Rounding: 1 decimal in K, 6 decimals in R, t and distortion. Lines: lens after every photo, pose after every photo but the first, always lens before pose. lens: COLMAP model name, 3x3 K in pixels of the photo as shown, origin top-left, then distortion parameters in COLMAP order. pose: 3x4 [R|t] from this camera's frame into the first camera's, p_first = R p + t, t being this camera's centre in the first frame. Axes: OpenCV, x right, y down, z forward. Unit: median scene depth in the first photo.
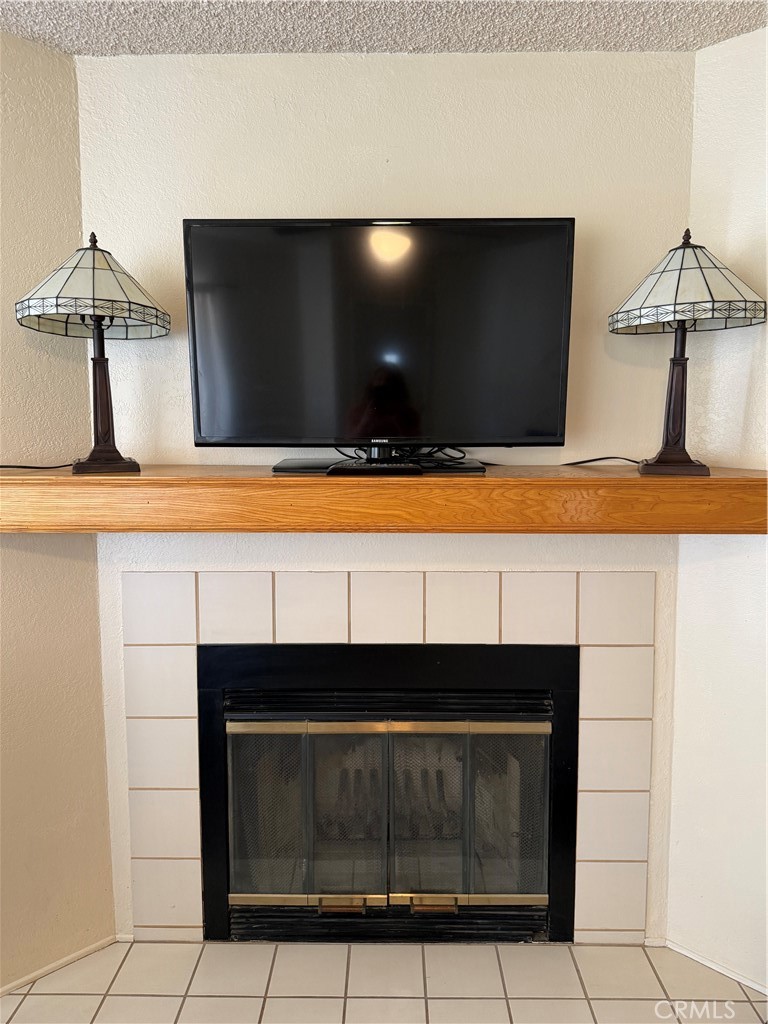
lens RADIAL K [[744.4, 0, 384.5], [0, 744.4, 513.2], [0, 0, 1]] dist [0.009236, 0.000783]
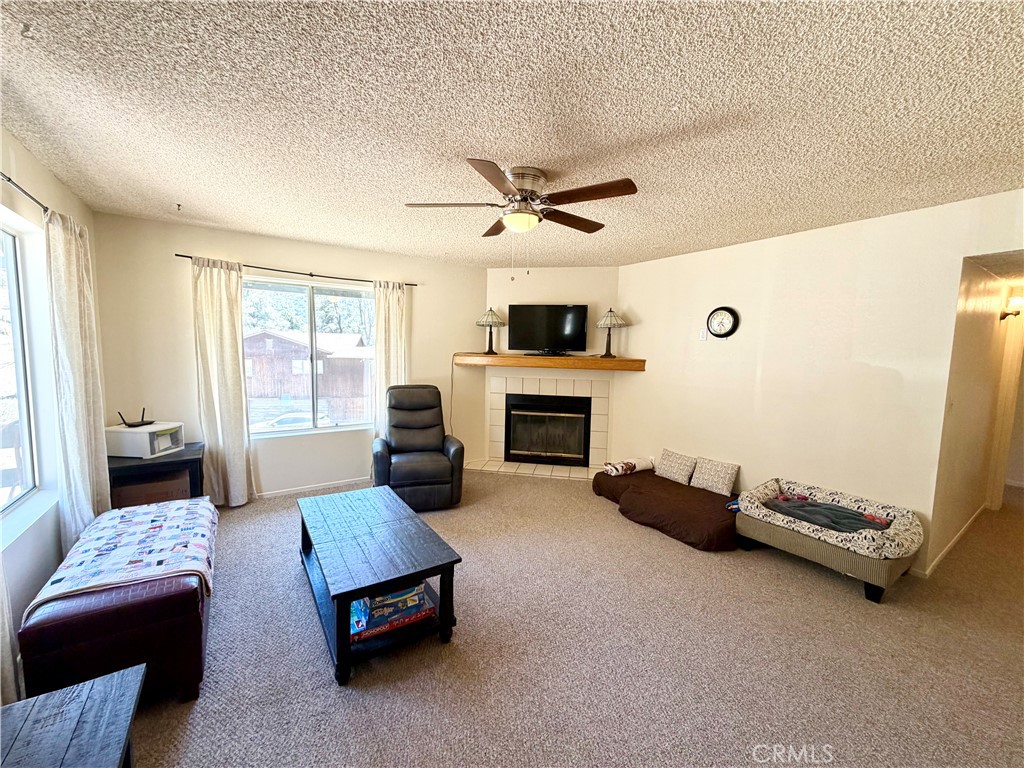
lens RADIAL K [[409.5, 0, 510.4], [0, 409.5, 386.5], [0, 0, 1]] dist [-0.001985, 0.000000]
pose [[0.986178, 0.039440, -0.160930, 0.175136], [-0.040147, 0.999193, -0.001142, 0.136526], [0.160755, 0.007587, 0.986965, -1.461366]]
